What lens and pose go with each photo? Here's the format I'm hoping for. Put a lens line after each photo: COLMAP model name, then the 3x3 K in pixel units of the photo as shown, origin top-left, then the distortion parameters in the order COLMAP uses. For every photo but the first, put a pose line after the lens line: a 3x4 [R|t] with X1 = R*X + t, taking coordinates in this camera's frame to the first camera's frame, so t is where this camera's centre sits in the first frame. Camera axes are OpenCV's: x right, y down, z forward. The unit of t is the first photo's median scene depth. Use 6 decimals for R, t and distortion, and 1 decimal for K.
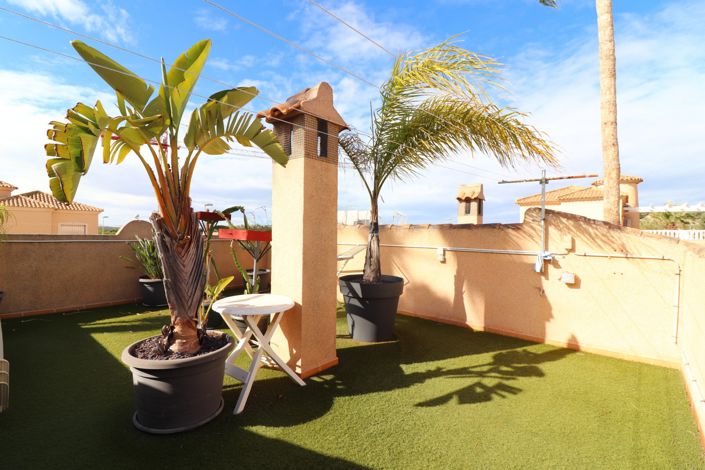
lens RADIAL K [[330.3, 0, 350.2], [0, 330.3, 230.9], [0, 0, 1]] dist [-0.008395, -0.004708]
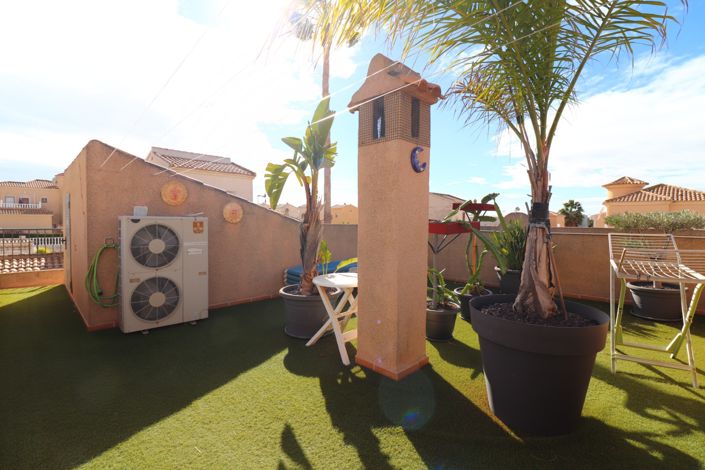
lens RADIAL K [[330.3, 0, 350.6], [0, 330.3, 236.5], [0, 0, 1]] dist [-0.008395, -0.004708]
pose [[-0.070448, 0.043984, -0.996545, 0.854847], [-0.009676, 0.998950, 0.044774, 0.006362], [0.997469, 0.012797, -0.069948, 1.026432]]
